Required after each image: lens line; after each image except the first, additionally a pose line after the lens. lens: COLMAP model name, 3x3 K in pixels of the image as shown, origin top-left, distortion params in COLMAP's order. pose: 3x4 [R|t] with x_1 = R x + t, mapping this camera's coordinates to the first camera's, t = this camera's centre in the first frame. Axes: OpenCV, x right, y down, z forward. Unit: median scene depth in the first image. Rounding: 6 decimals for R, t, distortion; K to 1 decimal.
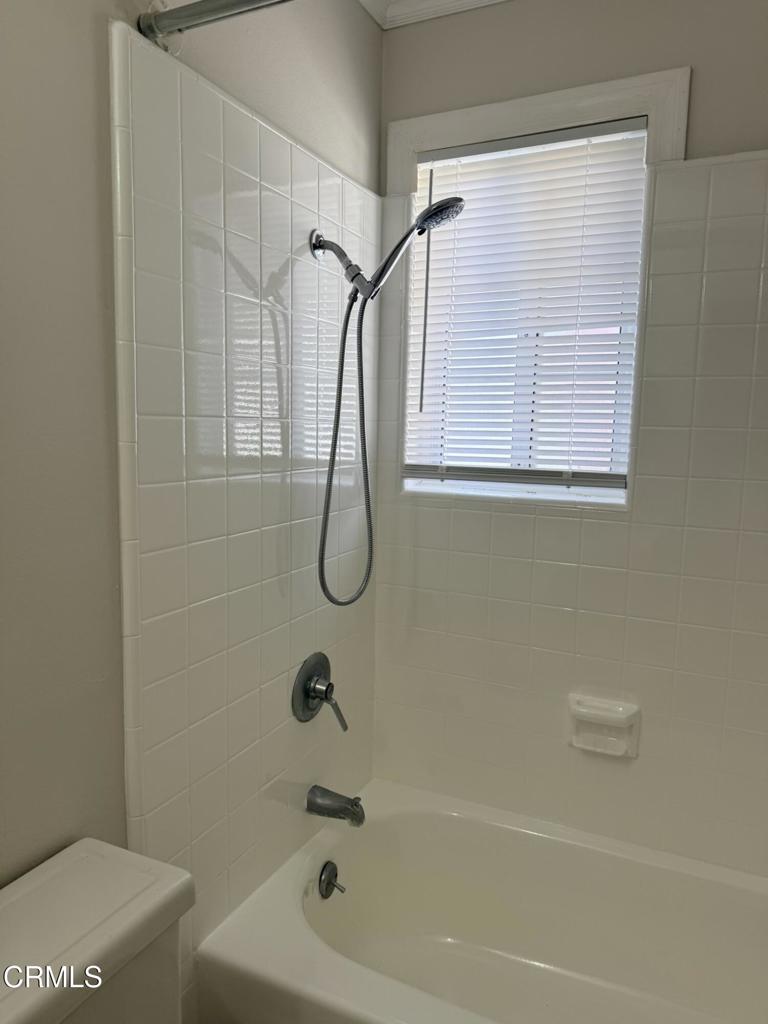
lens RADIAL K [[711.3, 0, 385.8], [0, 711.3, 531.8], [0, 0, 1]] dist [0.001069, -0.040599]
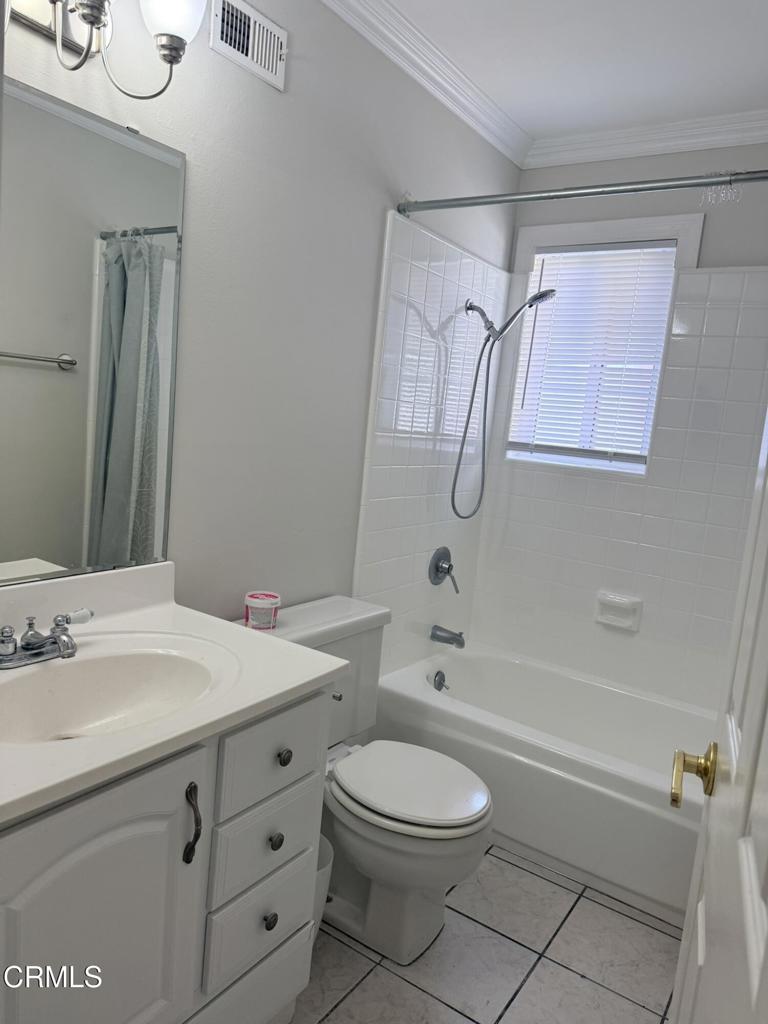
lens RADIAL K [[724.2, 0, 384.0], [0, 724.2, 512.0], [0, 0, 1]] dist [0.059705, -0.000882]
pose [[0.985657, 0.093631, -0.140404, -0.005744], [-0.097412, 0.995037, -0.020287, 0.139645], [0.137808, 0.033673, 0.989886, -0.728089]]
